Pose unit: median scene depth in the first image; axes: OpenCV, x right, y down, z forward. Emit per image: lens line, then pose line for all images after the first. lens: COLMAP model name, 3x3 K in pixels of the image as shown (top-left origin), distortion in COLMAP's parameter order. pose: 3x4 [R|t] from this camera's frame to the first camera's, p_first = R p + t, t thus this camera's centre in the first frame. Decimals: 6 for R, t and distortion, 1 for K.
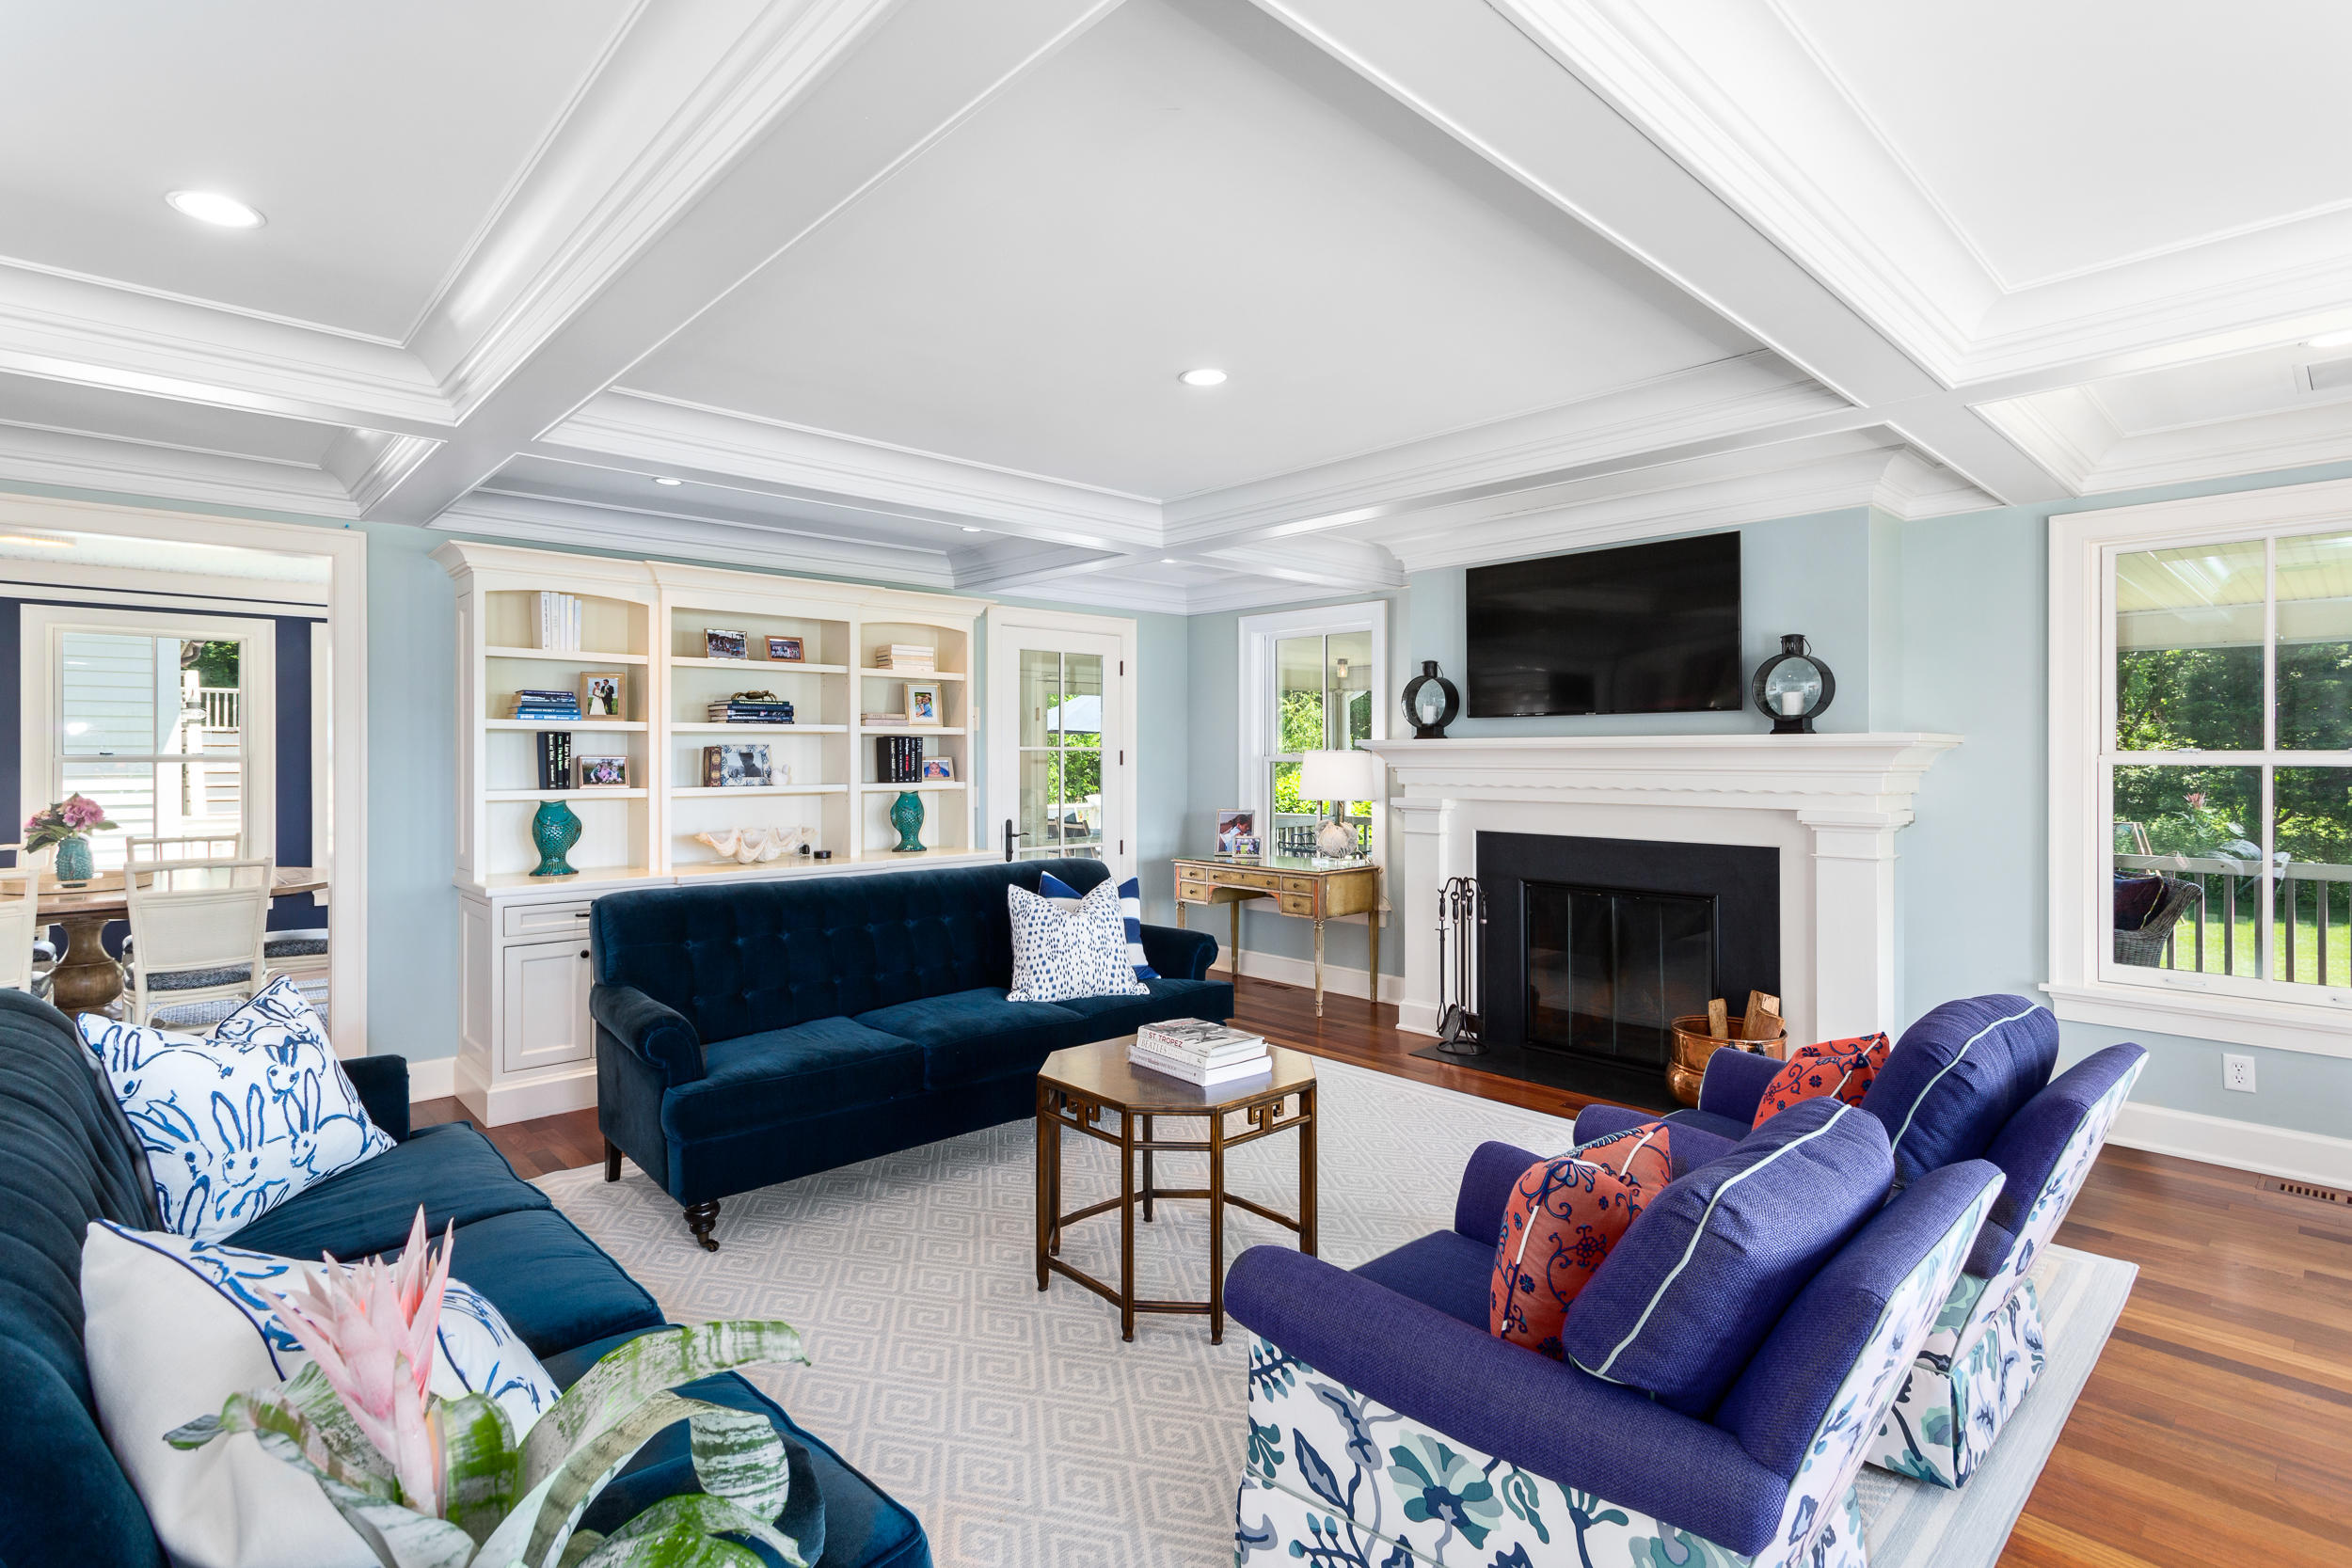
lens RADIAL K [[1118.6, 0, 1171.0], [0, 1118.6, 771.0], [0, 0, 1]] dist [-0.001726, 0.008934]
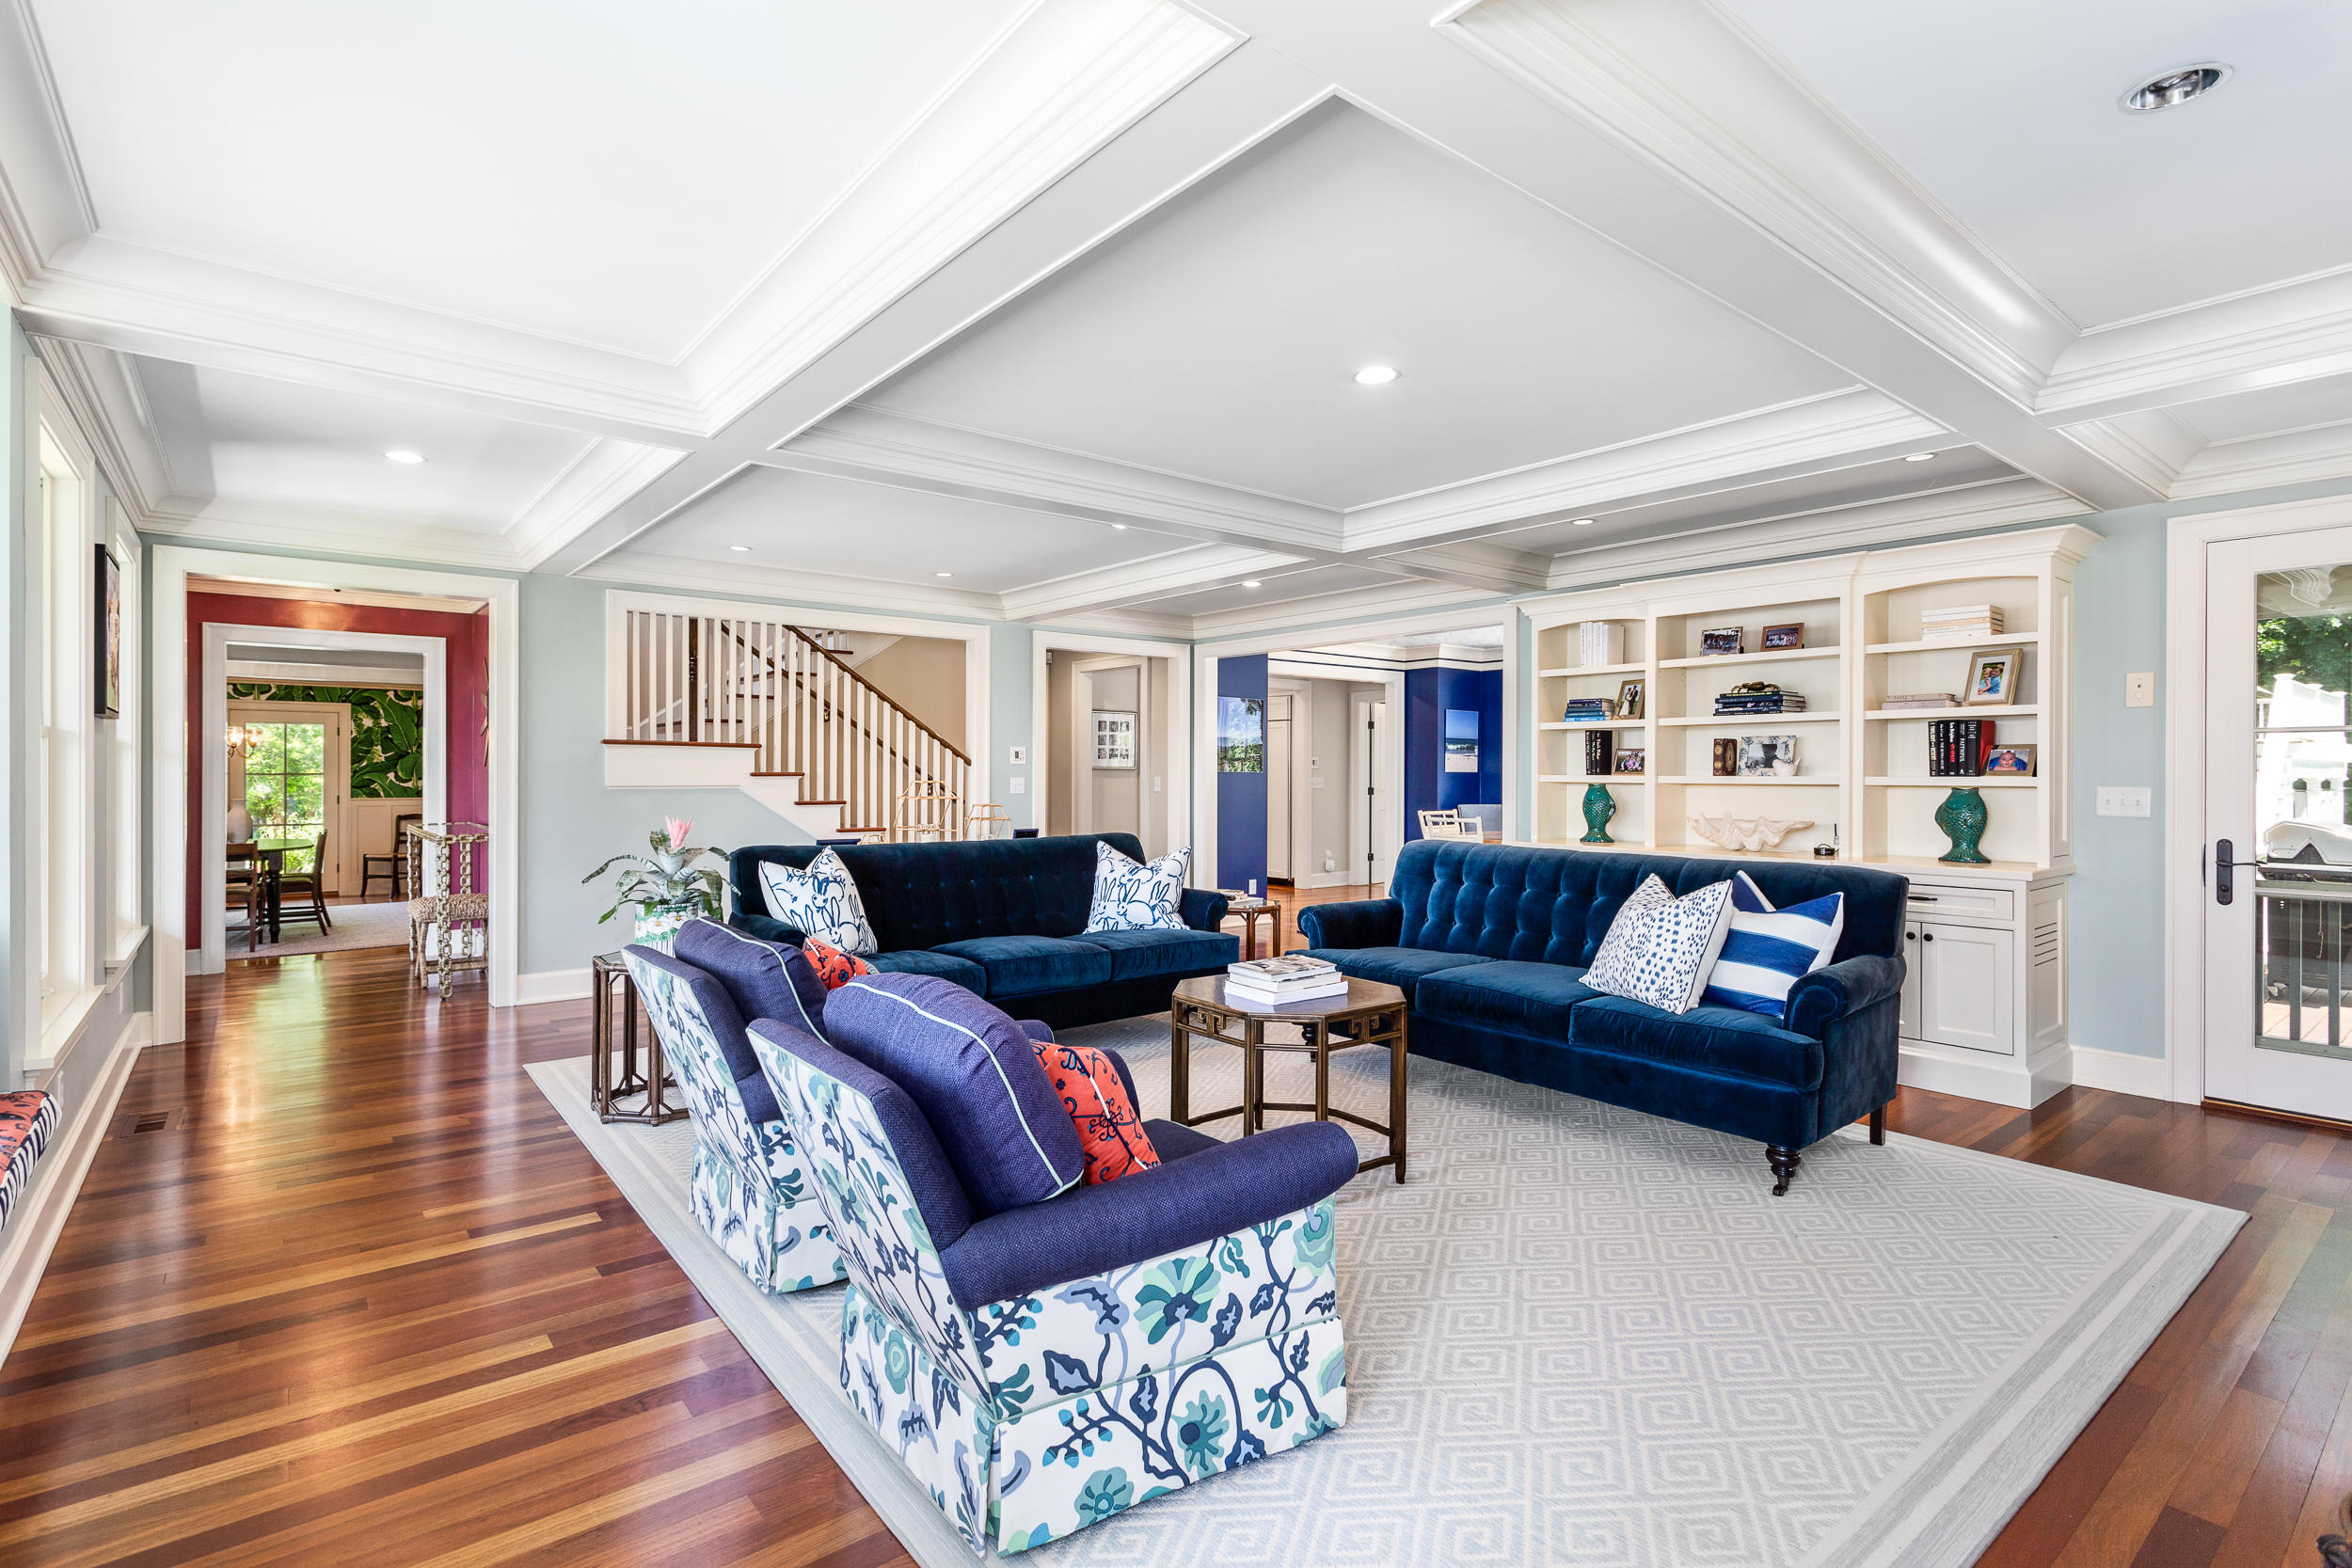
lens RADIAL K [[1118.6, 0, 1171.0], [0, 1118.6, 771.0], [0, 0, 1]] dist [-0.001726, 0.008934]
pose [[-0.072843, -0.001877, -0.997342, 0.708701], [-0.018248, 0.999833, -0.000549, 0.019792], [0.997176, 0.018159, -0.072865, 0.564091]]
